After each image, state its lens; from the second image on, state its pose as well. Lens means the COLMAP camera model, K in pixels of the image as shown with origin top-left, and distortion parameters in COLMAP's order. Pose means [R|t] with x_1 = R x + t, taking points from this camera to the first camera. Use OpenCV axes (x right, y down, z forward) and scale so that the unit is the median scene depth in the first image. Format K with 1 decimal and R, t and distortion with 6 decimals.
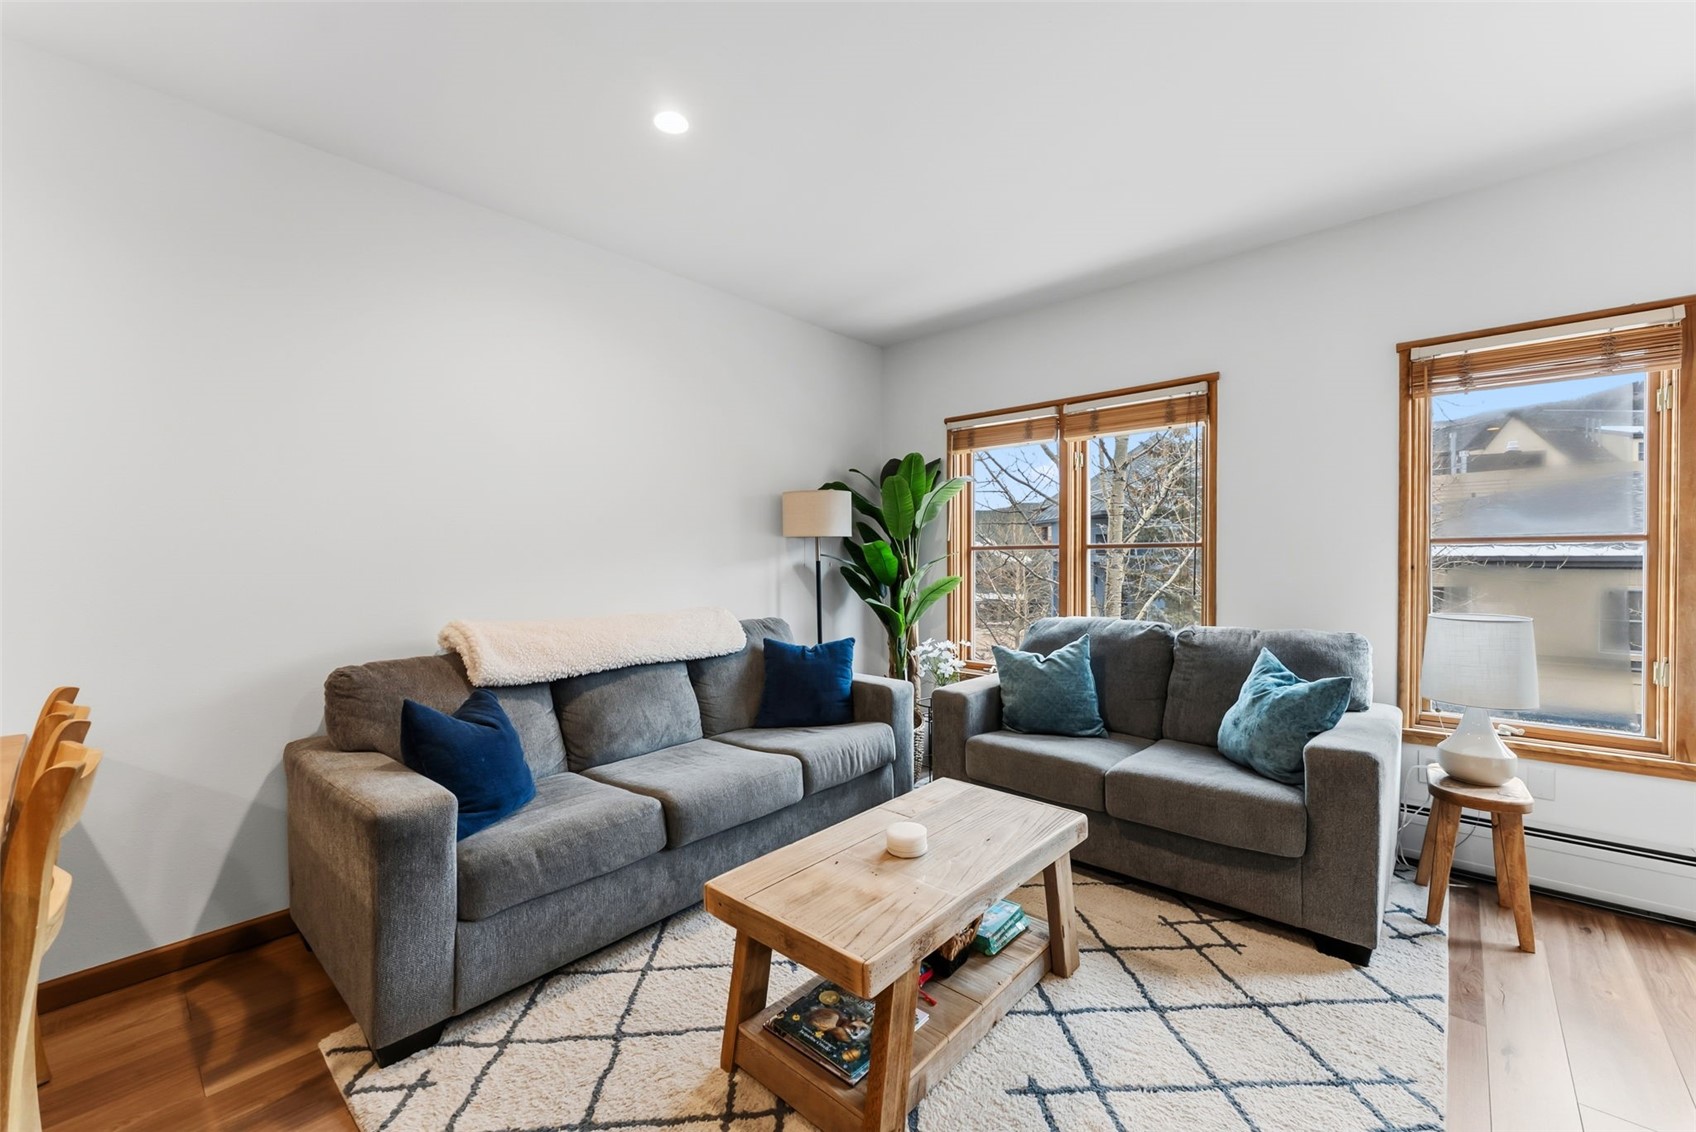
lens RADIAL K [[690.8, 0, 848.0], [0, 690.8, 566.0], [0, 0, 1]] dist [-0.001228, -0.000738]
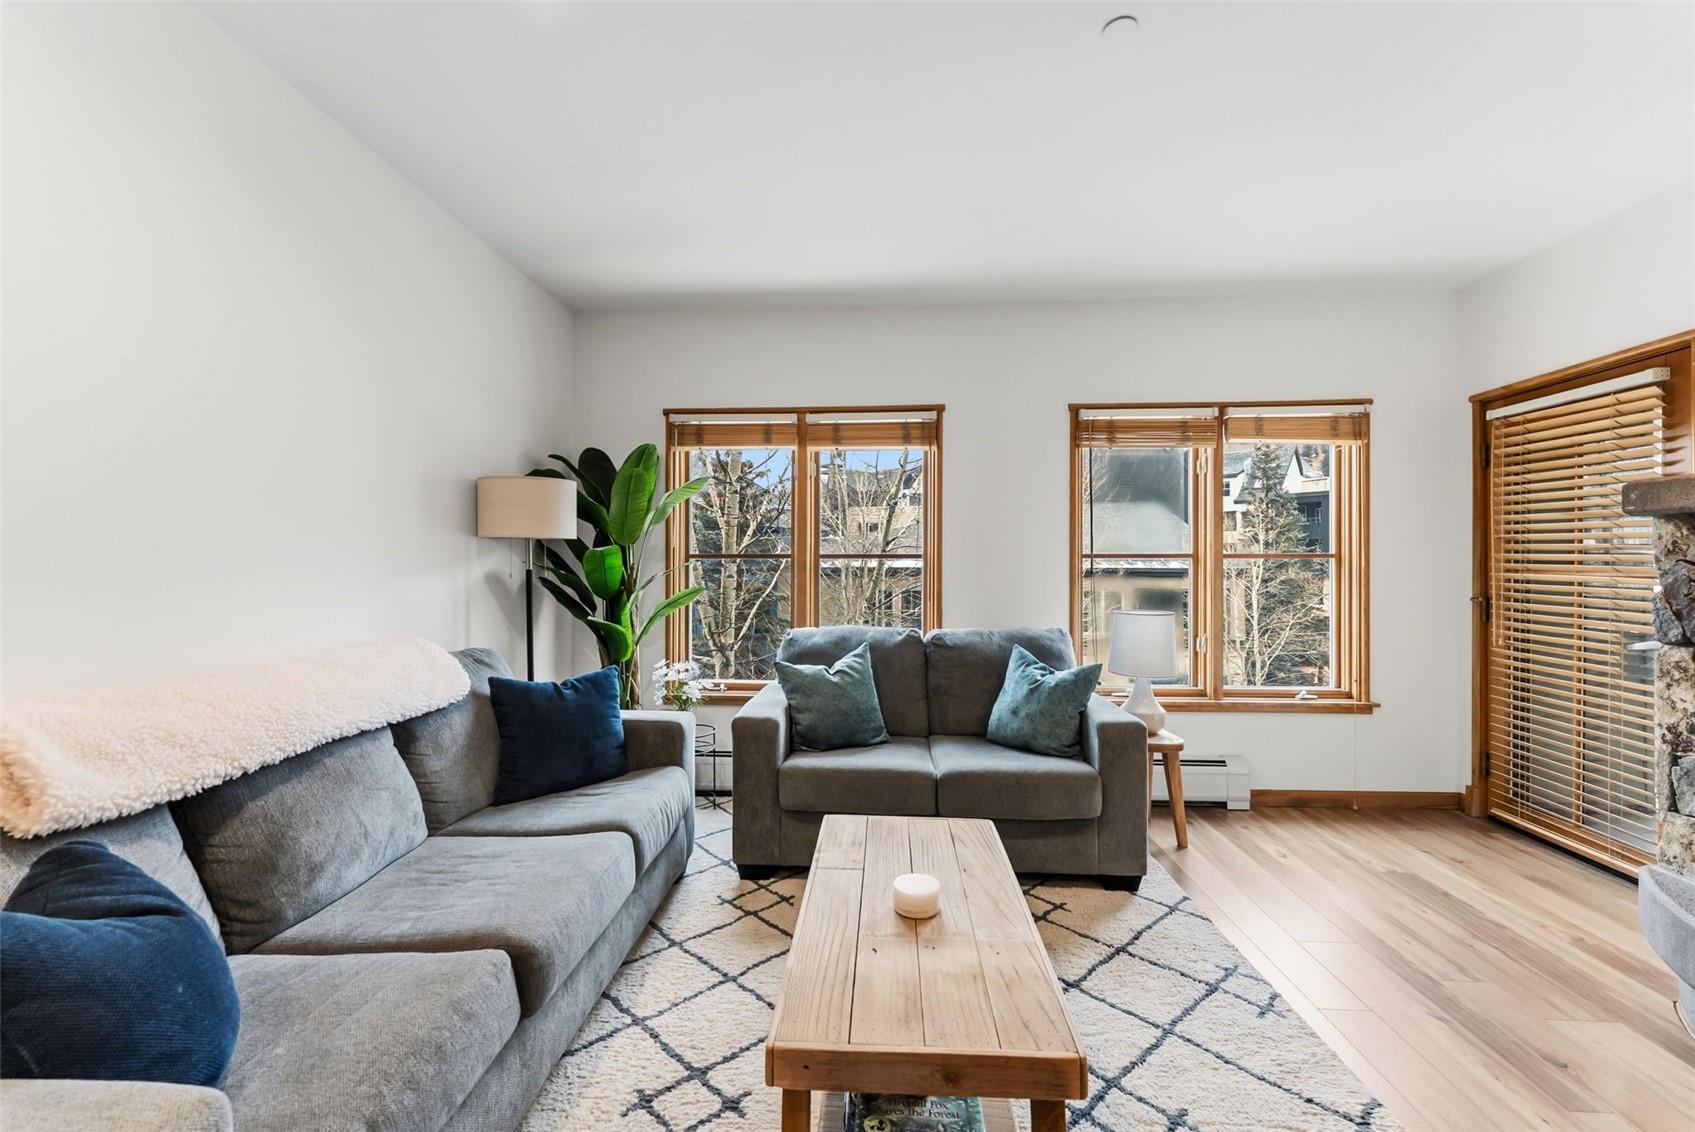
lens RADIAL K [[690.4, 0, 847.5], [0, 690.4, 566.0], [0, 0, 1]] dist [-0.001228, -0.000738]
pose [[0.779662, 0.006108, 0.626170, -0.328260], [0.002099, 0.999921, -0.012367, -0.001650], [-0.626197, 0.010956, 0.779588, 0.240009]]
